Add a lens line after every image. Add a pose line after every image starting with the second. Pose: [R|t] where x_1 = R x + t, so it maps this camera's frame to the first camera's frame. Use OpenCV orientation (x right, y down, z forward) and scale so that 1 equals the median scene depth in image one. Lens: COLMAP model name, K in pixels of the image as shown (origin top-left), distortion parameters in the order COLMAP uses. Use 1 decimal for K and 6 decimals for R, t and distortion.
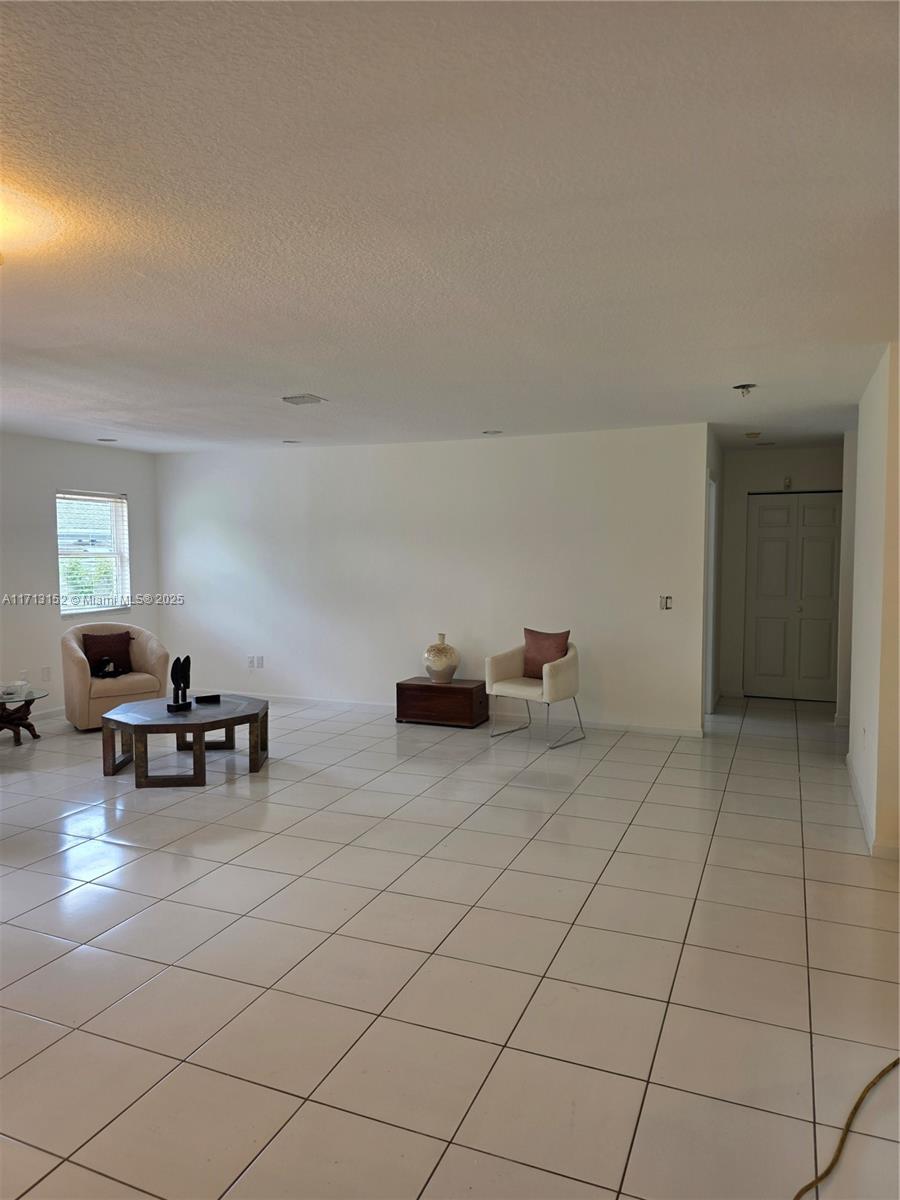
lens RADIAL K [[799.1, 0, 450.0], [0, 799.1, 600.0], [0, 0, 1]] dist [0.045264, 0.000066]
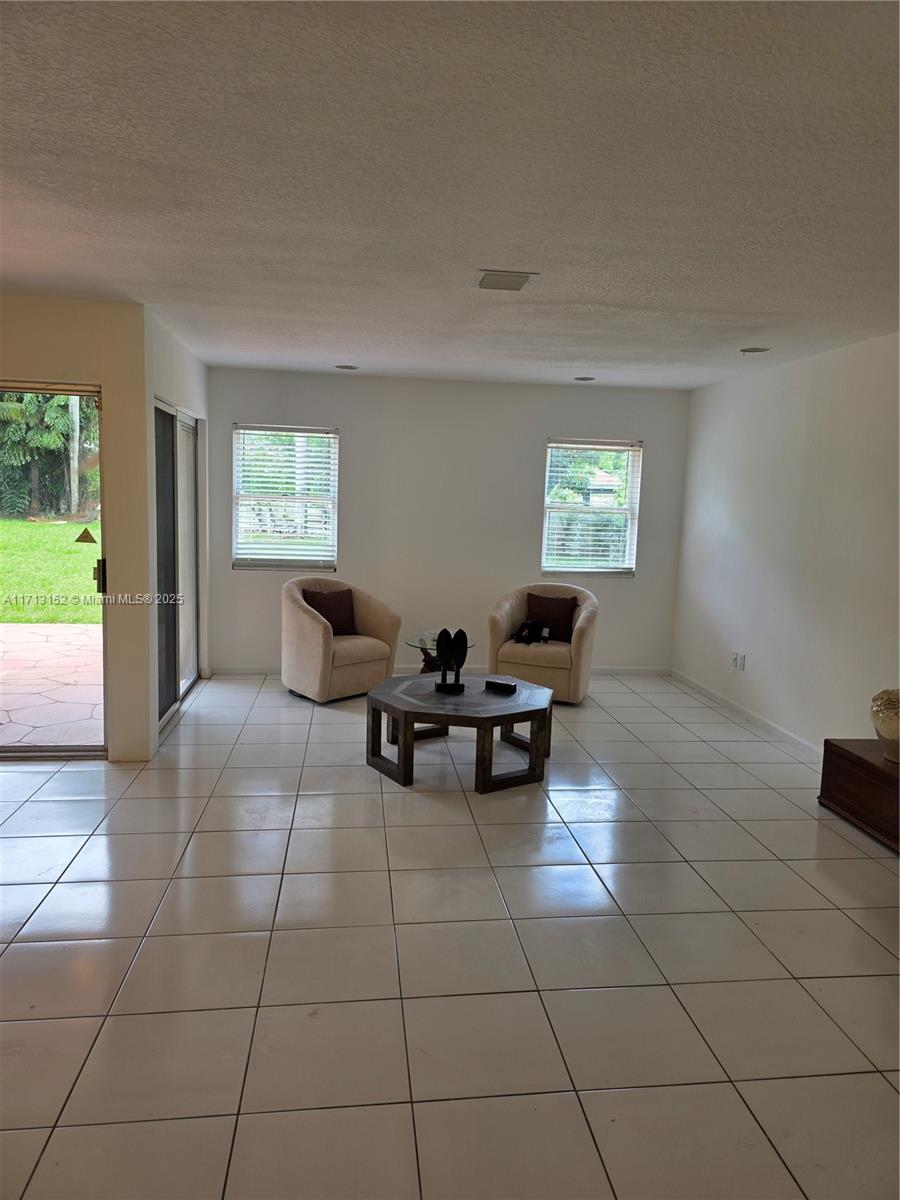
lens RADIAL K [[799.1, 0, 450.0], [0, 799.1, 600.0], [0, 0, 1]] dist [0.045264, 0.000066]
pose [[0.494193, 0.128334, -0.859828, 0.292398], [-0.087330, 0.991370, 0.097774, -0.032026], [0.864955, 0.026769, 0.501136, 0.448268]]
